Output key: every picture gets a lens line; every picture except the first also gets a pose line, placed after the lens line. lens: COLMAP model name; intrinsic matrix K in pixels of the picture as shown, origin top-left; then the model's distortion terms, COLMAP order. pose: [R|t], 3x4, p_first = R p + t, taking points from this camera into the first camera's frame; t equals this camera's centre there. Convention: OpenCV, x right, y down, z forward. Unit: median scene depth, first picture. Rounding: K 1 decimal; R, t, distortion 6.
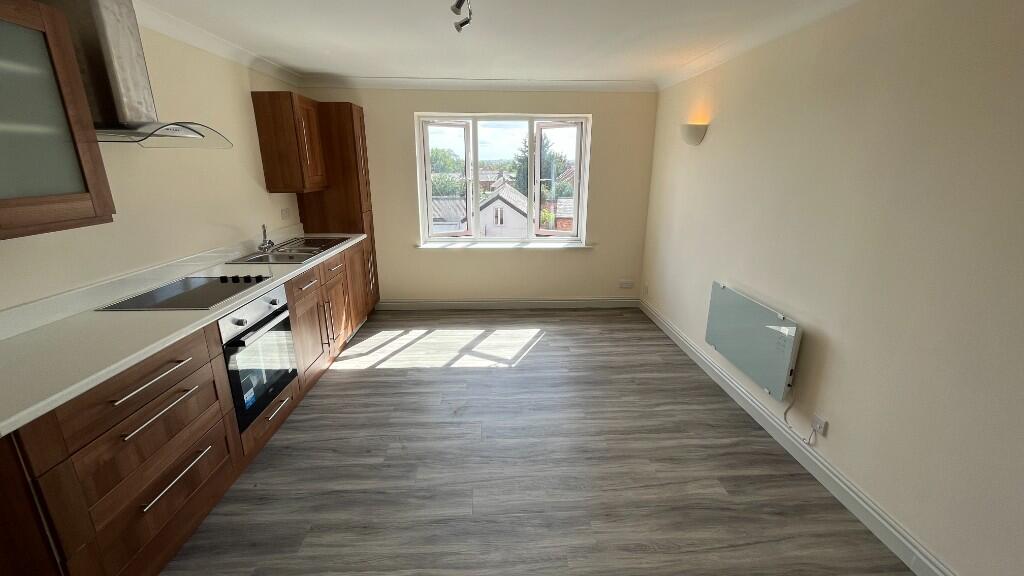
lens RADIAL K [[412.8, 0, 509.6], [0, 412.8, 282.4], [0, 0, 1]] dist [-0.002124, 0.000083]
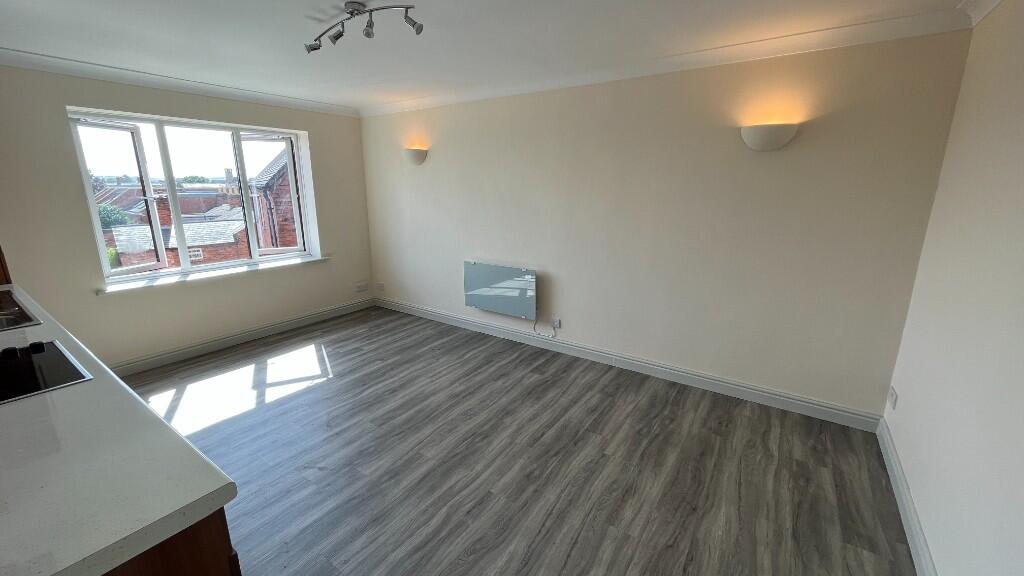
lens RADIAL K [[412.8, 0, 509.6], [0, 412.8, 282.4], [0, 0, 1]] dist [-0.002124, 0.000083]
pose [[0.604832, -0.187435, 0.773981, -0.436951], [0.218222, 0.973714, 0.065274, 0.007719], [-0.765870, 0.129420, 0.629836, 0.001998]]
